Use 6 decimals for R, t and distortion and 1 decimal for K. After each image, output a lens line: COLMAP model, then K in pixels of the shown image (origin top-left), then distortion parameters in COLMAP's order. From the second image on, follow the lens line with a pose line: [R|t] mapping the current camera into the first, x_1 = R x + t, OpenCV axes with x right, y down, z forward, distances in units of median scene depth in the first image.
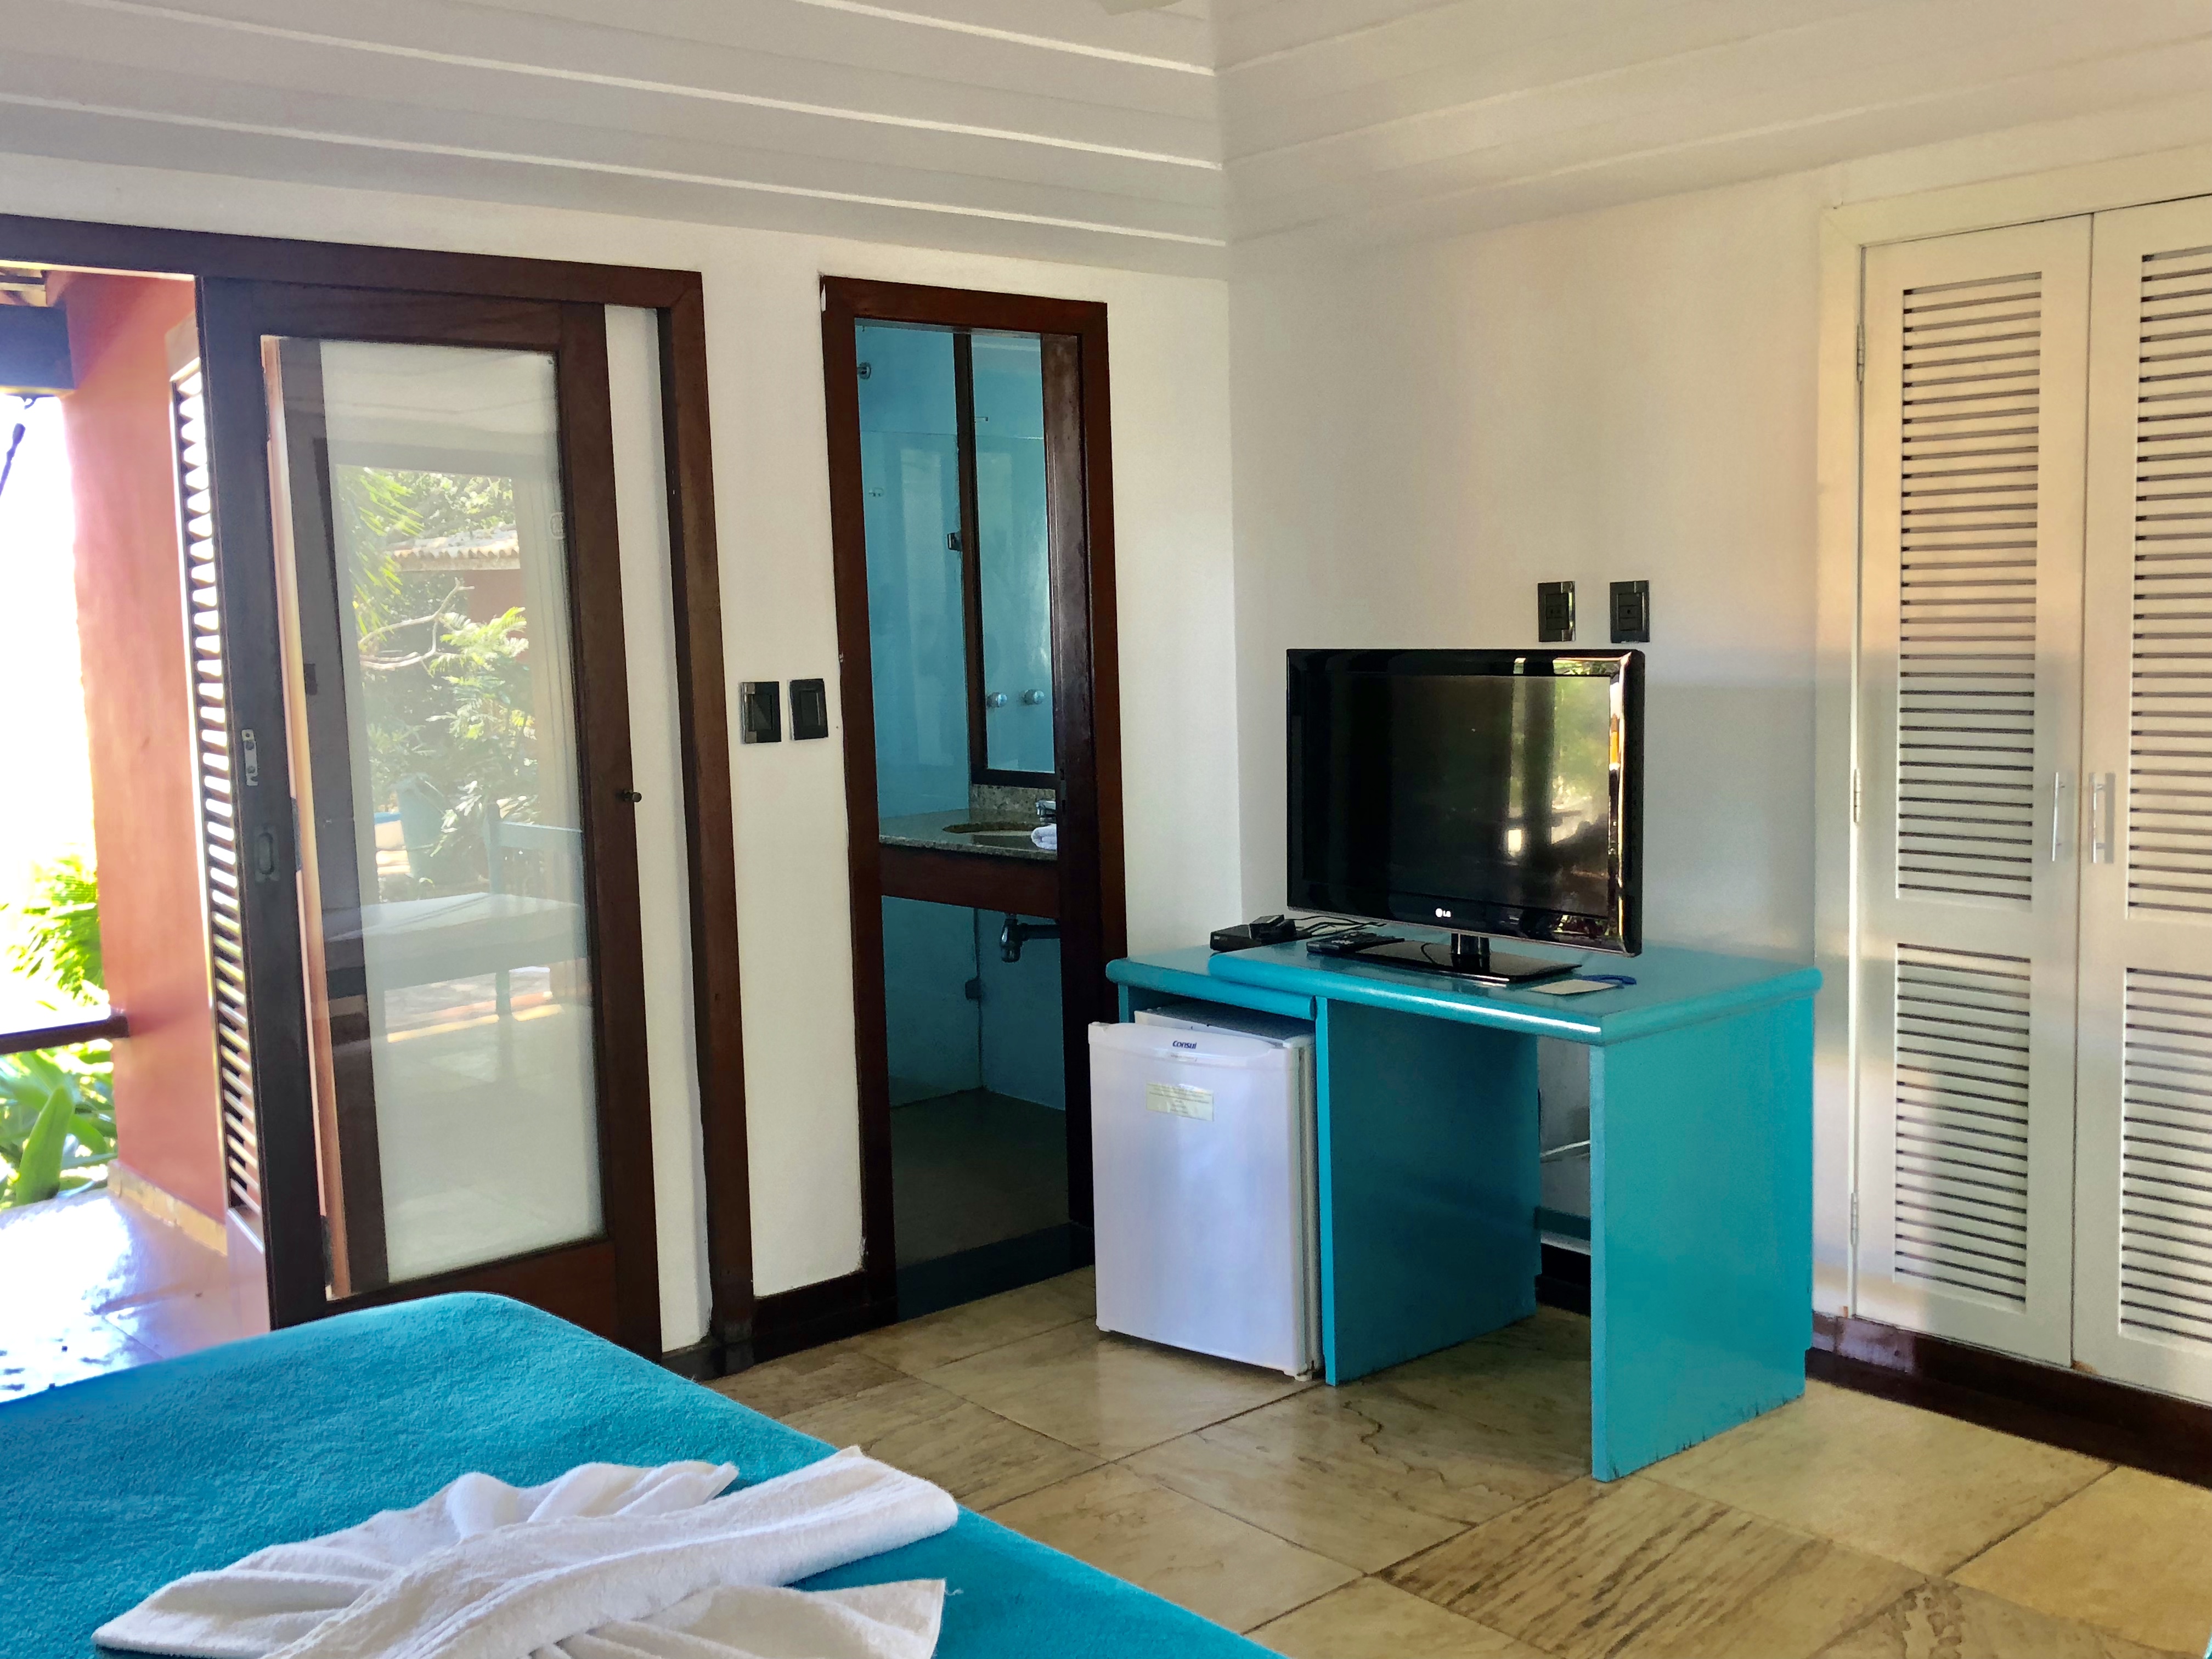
lens RADIAL K [[2150.7, 0, 1109.0], [0, 2150.7, 825.0], [0, 0, 1]] dist [-0.019833, 0.000000]
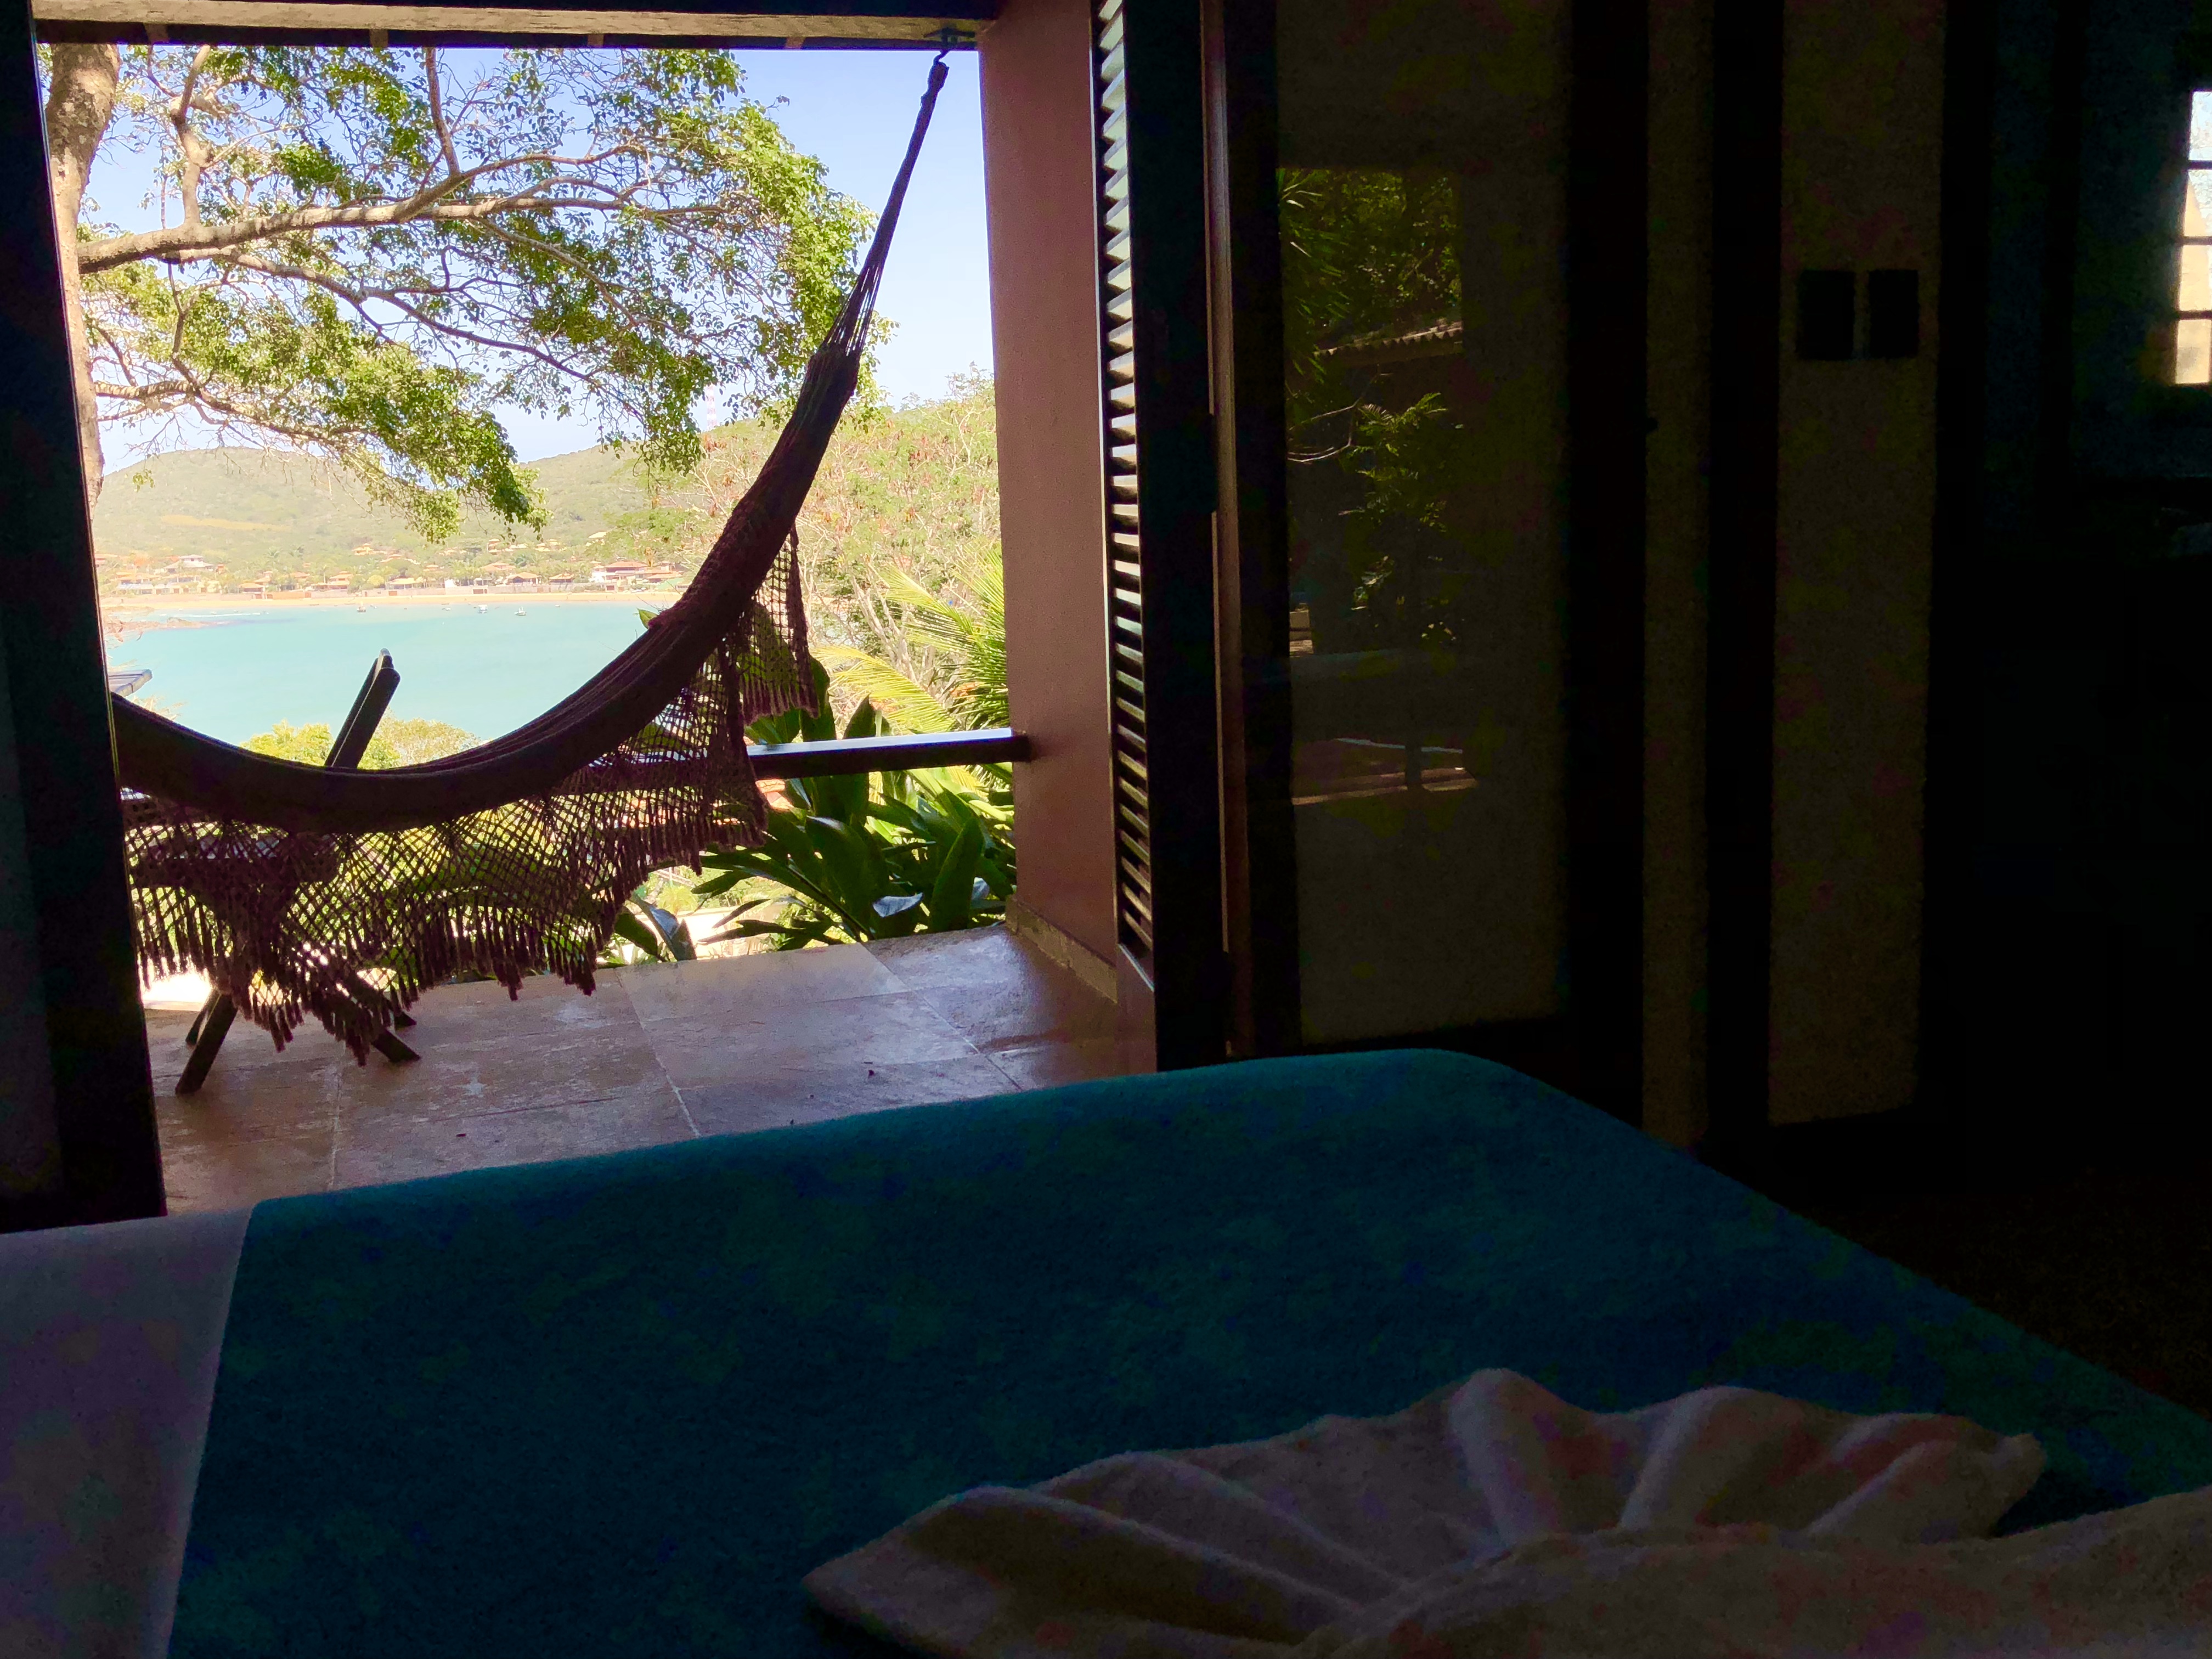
lens RADIAL K [[2150.7, 0, 1090.3], [0, 2150.7, 824.4], [0, 0, 1]] dist [-0.019833, 0.000000]
pose [[0.914361, 0.065228, -0.399611, -0.090275], [-0.032196, 0.995526, 0.088829, 0.061687], [0.403618, -0.068356, 0.912371, 0.237787]]
